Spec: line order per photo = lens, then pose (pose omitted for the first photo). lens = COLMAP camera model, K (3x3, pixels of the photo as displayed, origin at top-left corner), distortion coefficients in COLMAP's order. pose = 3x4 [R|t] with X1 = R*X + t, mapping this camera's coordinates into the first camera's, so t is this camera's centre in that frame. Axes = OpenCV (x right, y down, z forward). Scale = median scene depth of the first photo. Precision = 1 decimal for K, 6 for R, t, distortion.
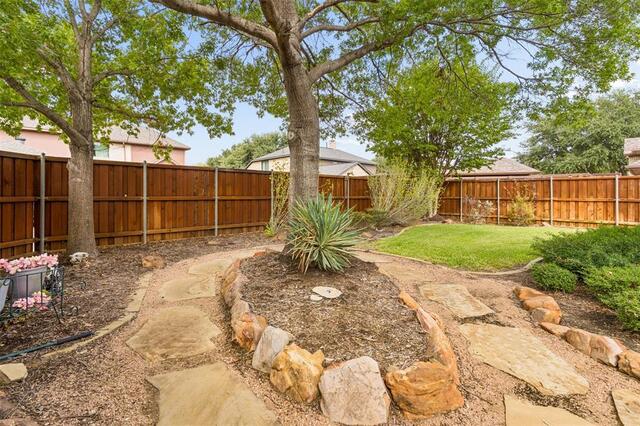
lens RADIAL K [[313.3, 0, 319.4], [0, 313.3, 197.1], [0, 0, 1]] dist [0.008585, 0.000040]
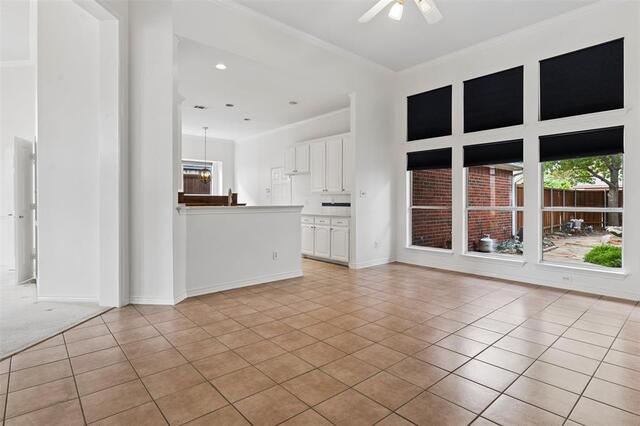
lens RADIAL K [[332.8, 0, 319.4], [0, 332.8, 203.2], [0, 0, 1]] dist [-0.015731, 0.000237]
pose [[-0.043420, 0.012443, -0.998979, 1.918351], [-0.003641, 0.999914, 0.012612, -0.047180], [0.999050, 0.004185, -0.043370, -1.214291]]
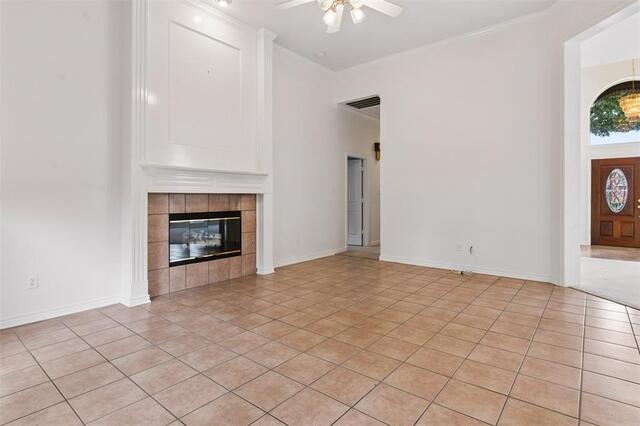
lens RADIAL K [[337.1, 0, 318.0], [0, 337.1, 195.0], [0, 0, 1]] dist [0.002217, 0.000234]
pose [[-0.120556, 0.017960, 0.992544, 0.885234], [0.005165, 0.999834, -0.017464, -0.037051], [-0.992693, 0.003022, -0.120629, -0.996631]]
